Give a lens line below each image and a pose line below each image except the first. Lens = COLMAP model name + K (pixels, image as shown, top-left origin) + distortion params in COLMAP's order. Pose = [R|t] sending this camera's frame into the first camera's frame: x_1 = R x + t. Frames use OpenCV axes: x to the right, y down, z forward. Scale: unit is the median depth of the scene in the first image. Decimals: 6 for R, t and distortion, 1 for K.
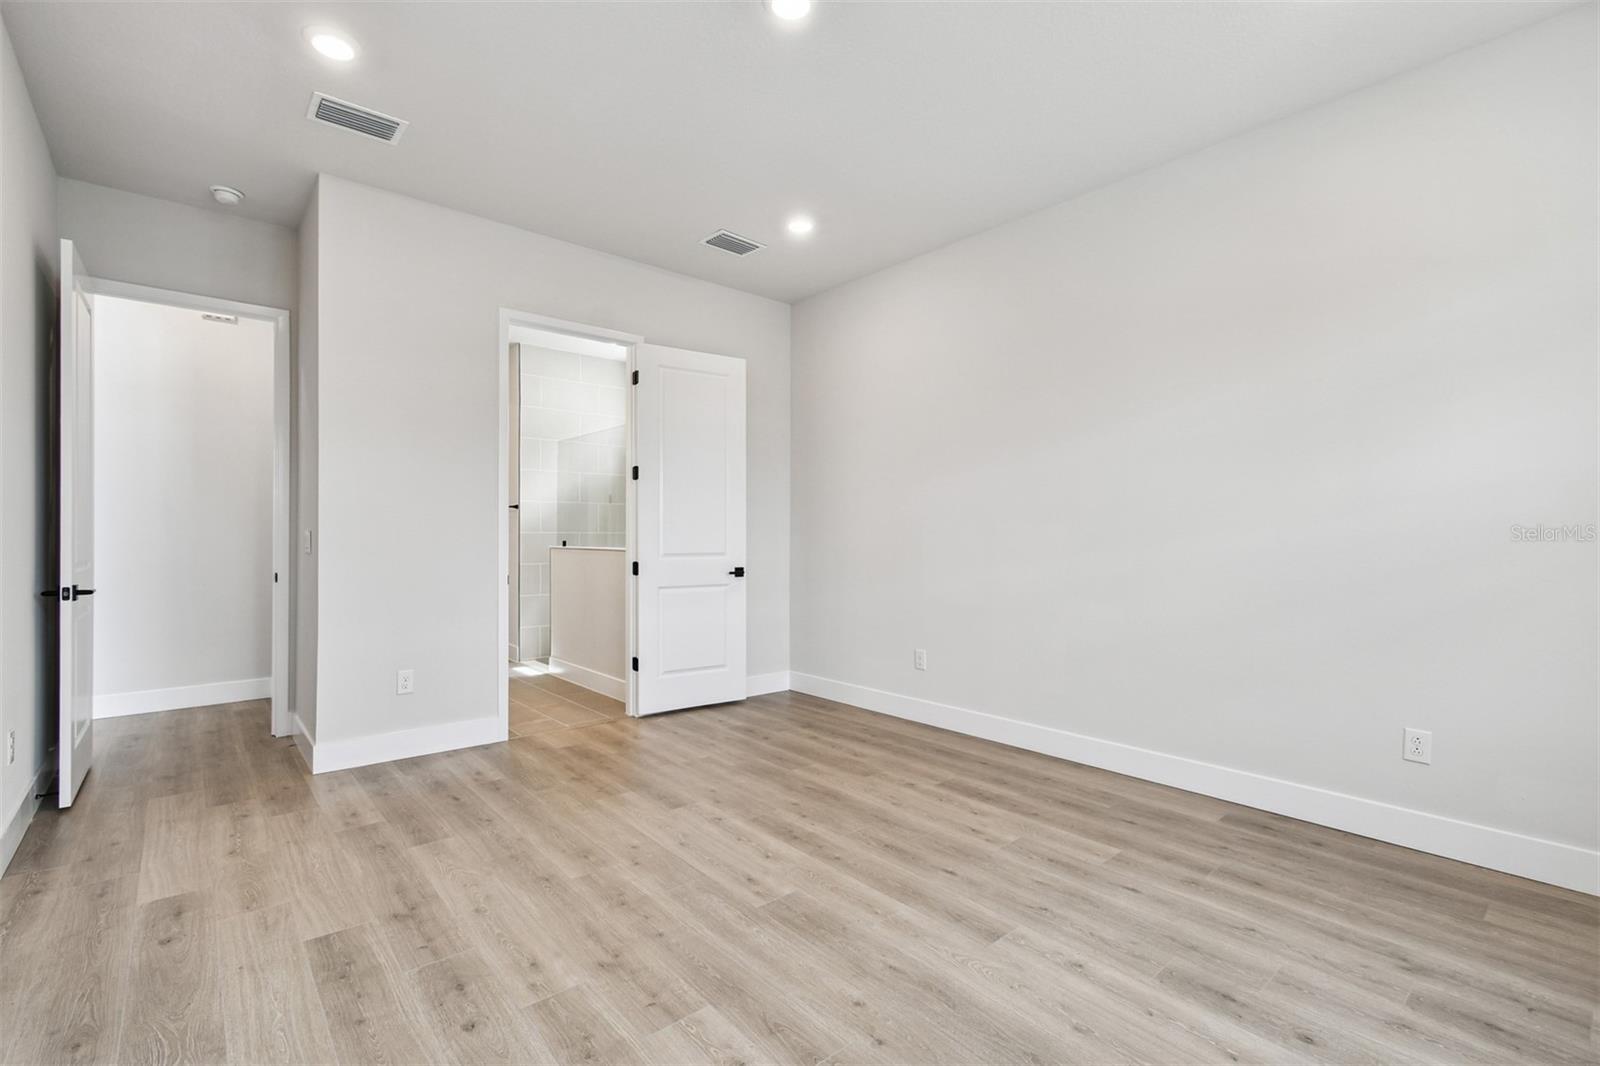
lens RADIAL K [[719.7, 0, 796.7], [0, 719.7, 530.7], [0, 0, 1]] dist [-0.000226, 0.010783]
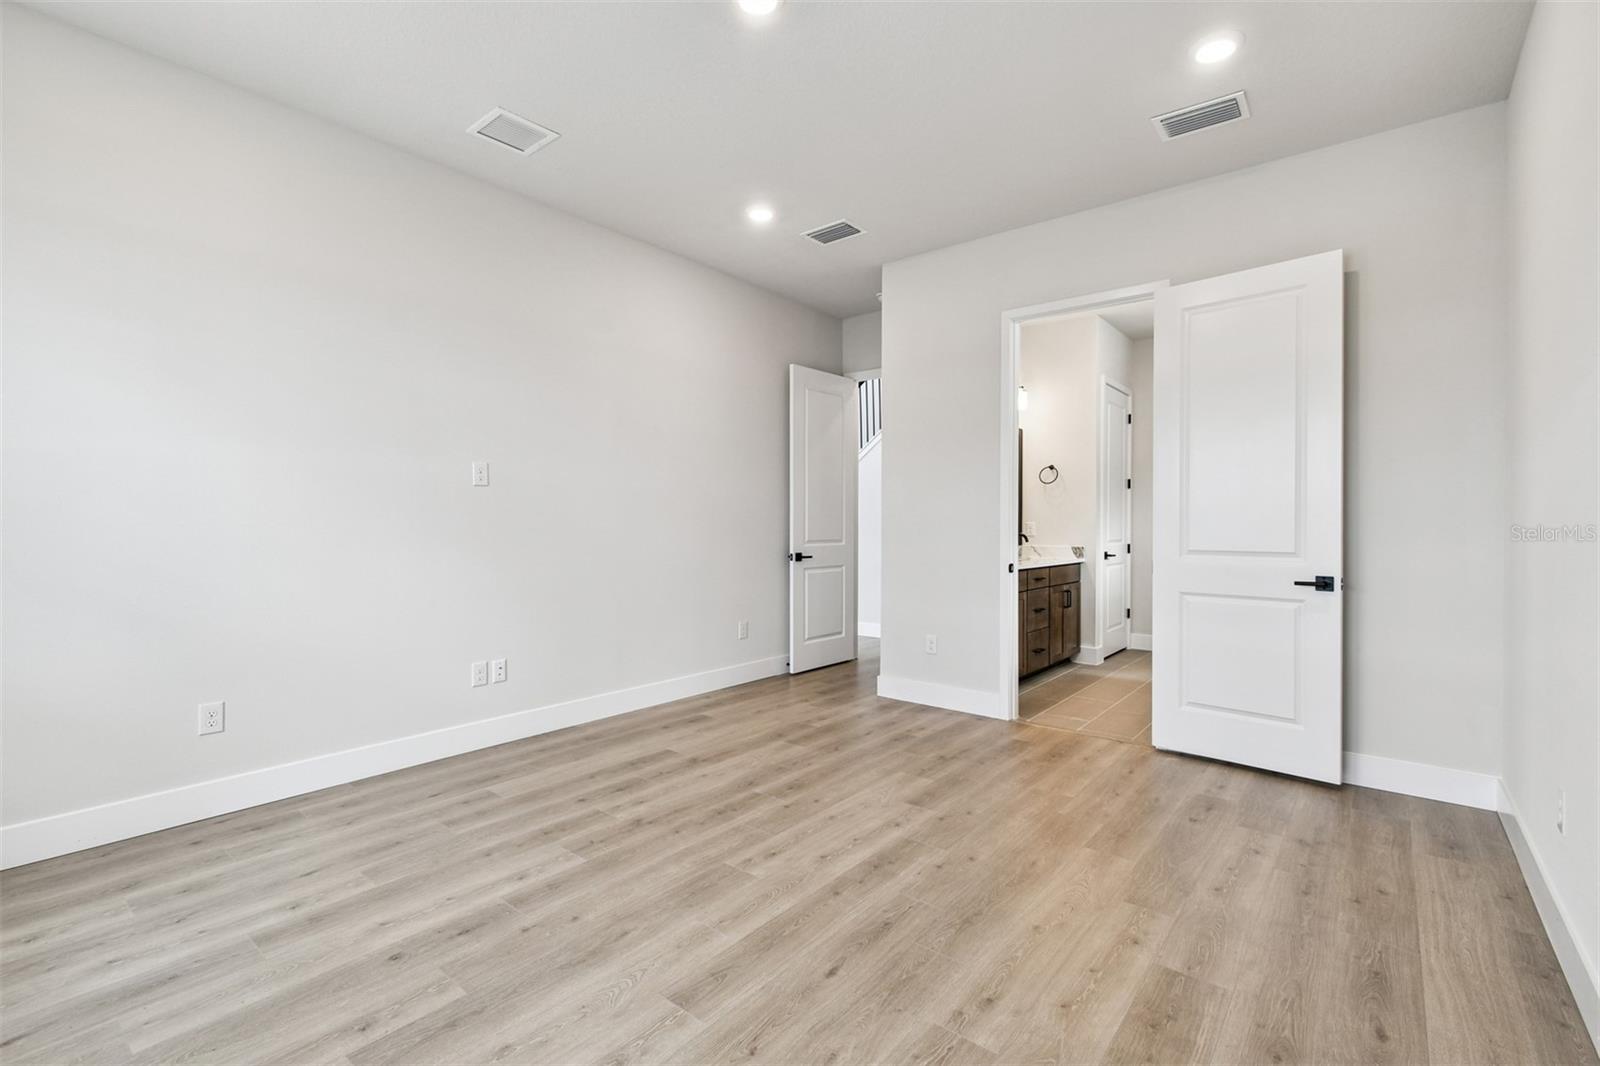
lens RADIAL K [[719.7, 0, 790.0], [0, 719.7, 523.2], [0, 0, 1]] dist [-0.000226, 0.010783]
pose [[0.165823, -0.003522, -0.986149, 0.832505], [0.003290, 0.999990, -0.003019, 0.006867], [0.986150, -0.002744, 0.165833, 0.729945]]
